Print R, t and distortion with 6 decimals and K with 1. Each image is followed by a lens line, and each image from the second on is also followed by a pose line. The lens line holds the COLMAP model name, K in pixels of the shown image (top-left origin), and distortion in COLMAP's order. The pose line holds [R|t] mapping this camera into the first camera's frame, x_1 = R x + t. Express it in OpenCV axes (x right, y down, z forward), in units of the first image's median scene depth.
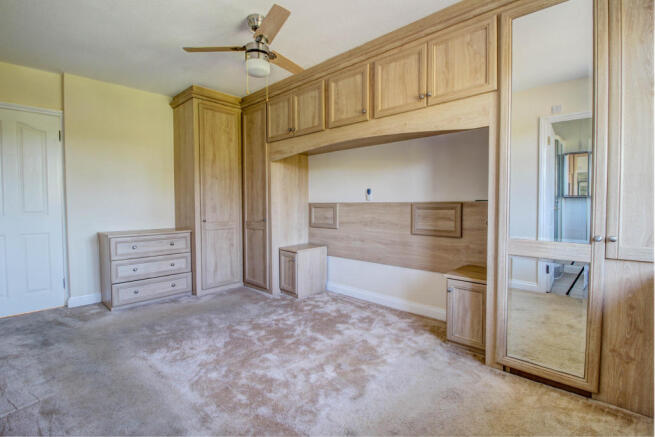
lens RADIAL K [[304.1, 0, 332.7], [0, 304.1, 214.1], [0, 0, 1]] dist [-0.006119, -0.002385]
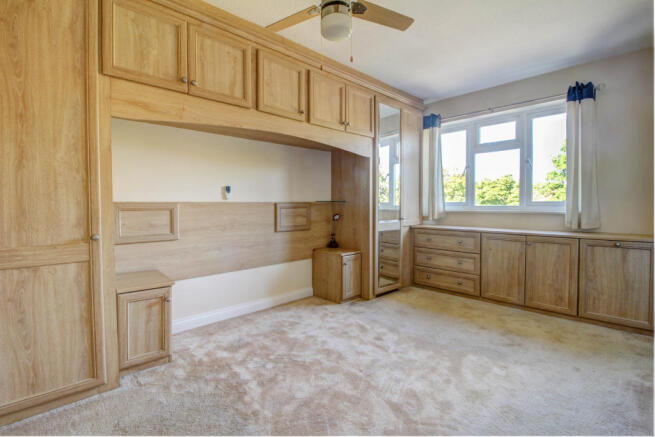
lens RADIAL K [[304.1, 0, 332.8], [0, 304.1, 214.0], [0, 0, 1]] dist [-0.006119, -0.002385]
pose [[0.061836, -0.034096, 0.997504, -0.782458], [0.033336, 0.998929, 0.032078, -0.024681], [-0.997529, 0.031269, 0.062907, 0.728200]]
